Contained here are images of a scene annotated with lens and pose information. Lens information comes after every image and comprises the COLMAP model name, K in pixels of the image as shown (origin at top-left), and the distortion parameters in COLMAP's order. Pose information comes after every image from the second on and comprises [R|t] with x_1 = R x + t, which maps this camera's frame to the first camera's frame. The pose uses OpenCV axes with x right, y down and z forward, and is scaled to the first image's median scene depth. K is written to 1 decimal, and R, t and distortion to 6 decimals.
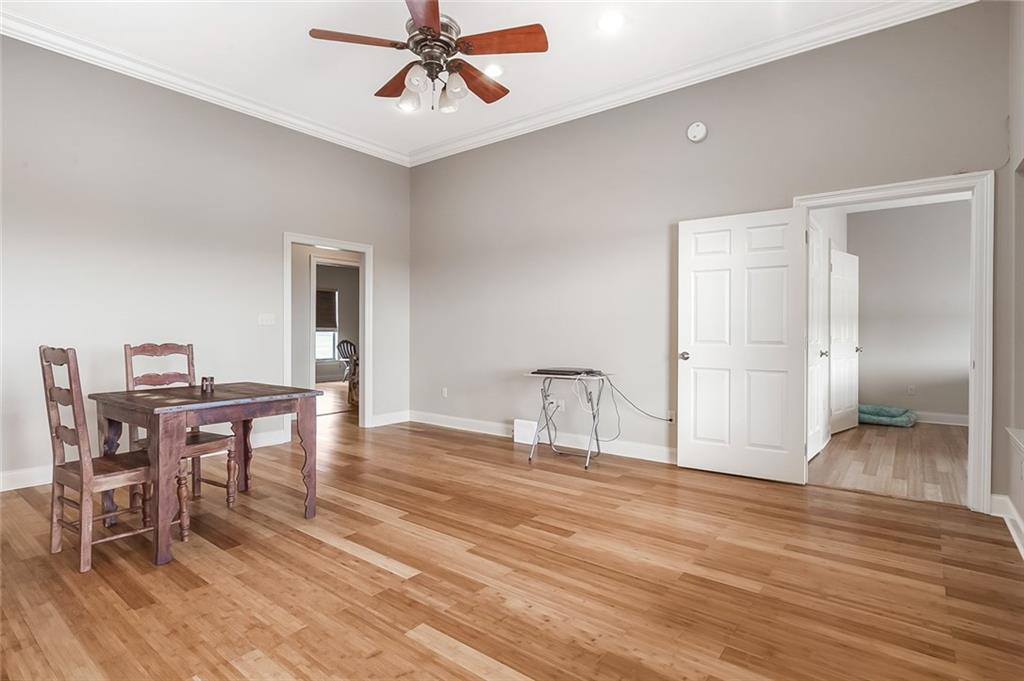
lens RADIAL K [[514.7, 0, 511.5], [0, 514.7, 336.4], [0, 0, 1]] dist [0.001642, -0.000344]
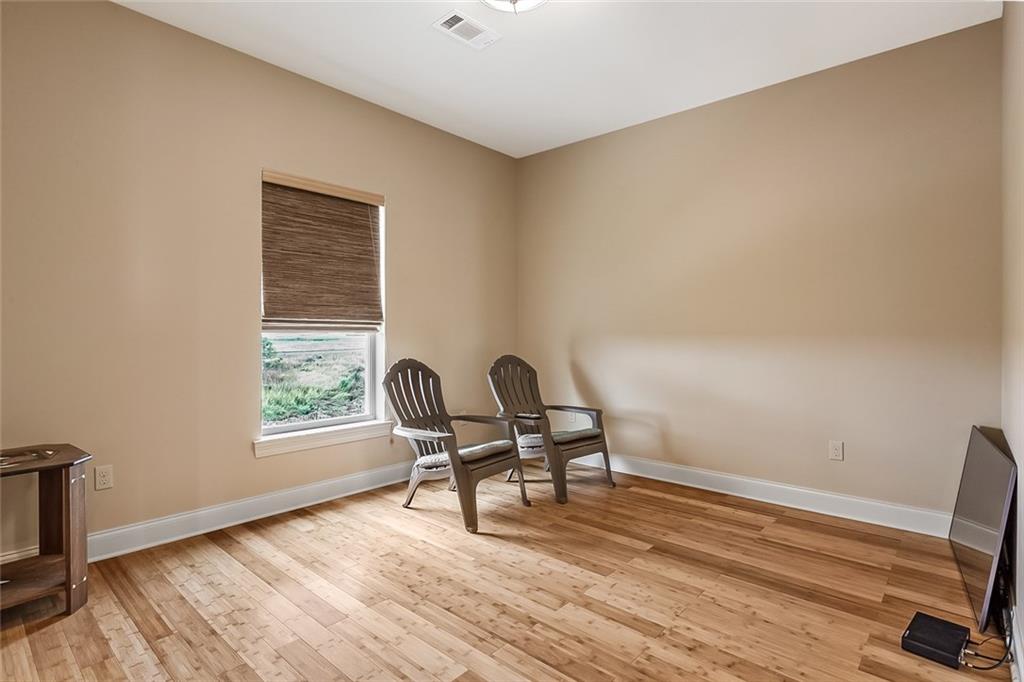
lens RADIAL K [[514.7, 0, 513.3], [0, 514.7, 338.8], [0, 0, 1]] dist [0.001642, -0.000344]
pose [[0.997061, 0.001202, -0.076602, -0.237321], [-0.001531, 0.999990, -0.004242, -0.004452], [0.076596, 0.004347, 0.997053, 0.695634]]
